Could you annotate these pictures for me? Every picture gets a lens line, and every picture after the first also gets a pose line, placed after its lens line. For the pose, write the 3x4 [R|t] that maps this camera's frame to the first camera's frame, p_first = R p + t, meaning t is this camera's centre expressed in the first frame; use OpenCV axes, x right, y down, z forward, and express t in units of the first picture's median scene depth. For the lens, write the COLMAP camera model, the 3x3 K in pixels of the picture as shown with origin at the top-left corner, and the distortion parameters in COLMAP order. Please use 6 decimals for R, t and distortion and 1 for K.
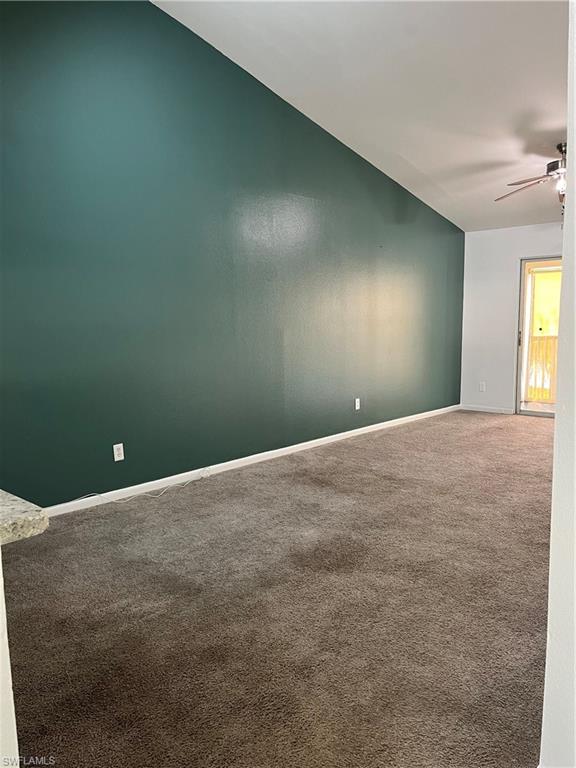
lens RADIAL K [[573.8, 0, 288.0], [0, 573.8, 384.0], [0, 0, 1]] dist [0.047784, -0.051142]
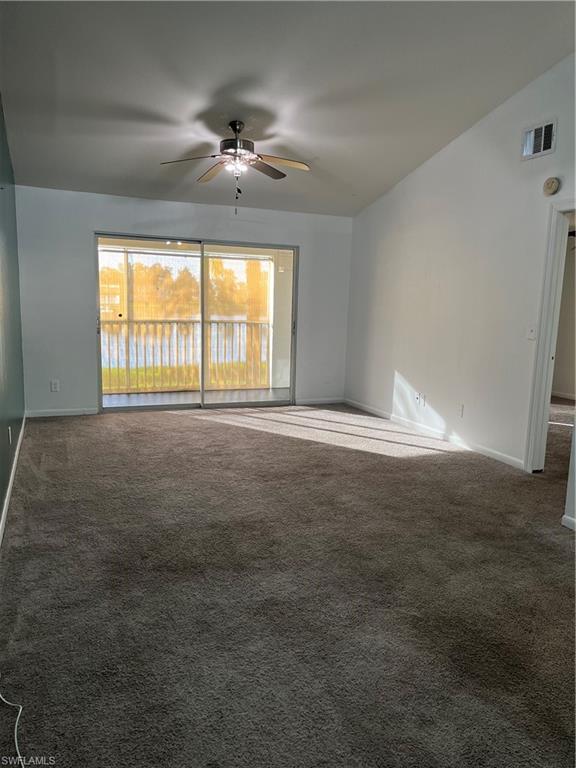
lens RADIAL K [[573.8, 0, 288.0], [0, 573.8, 384.0], [0, 0, 1]] dist [0.047784, -0.051142]
pose [[0.416962, -0.106487, 0.902664, -0.364935], [0.069149, 0.993952, 0.085314, -0.062343], [-0.906290, 0.026845, 0.421804, 0.515117]]
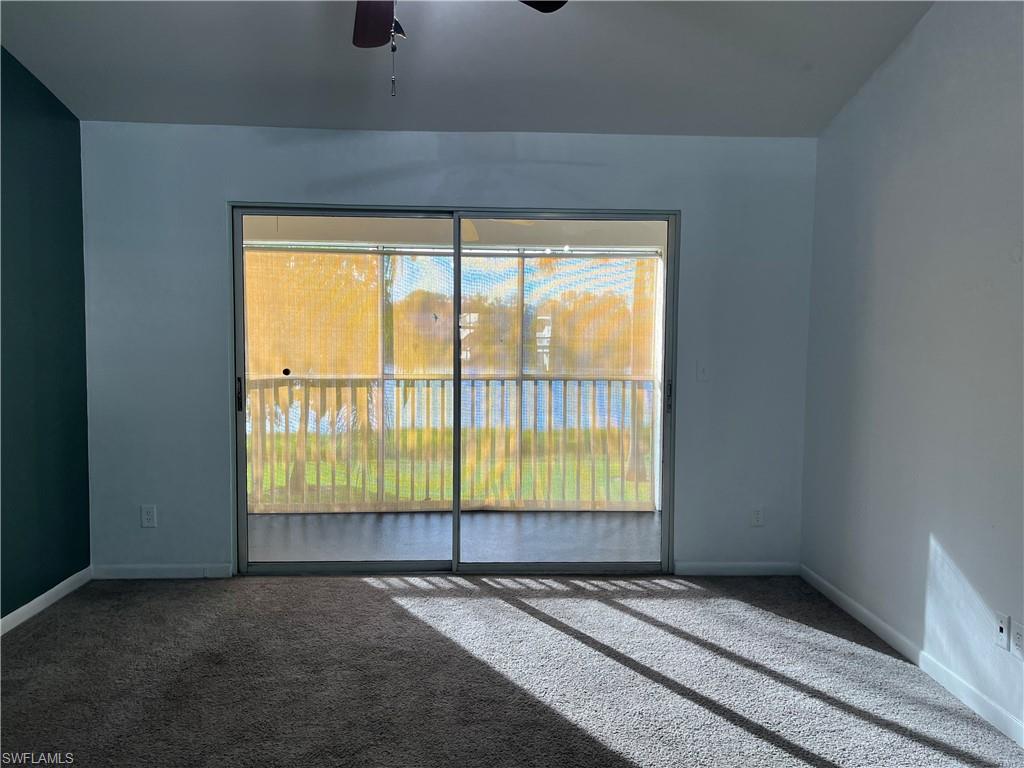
lens RADIAL K [[765.1, 0, 506.3], [0, 765.1, 370.5], [0, 0, 1]] dist [0.047784, -0.051142]
pose [[0.701541, -0.010259, 0.712555, 0.186812], [0.065106, 0.996637, -0.049750, -0.072777], [-0.709649, 0.081293, 0.699850, 0.631863]]
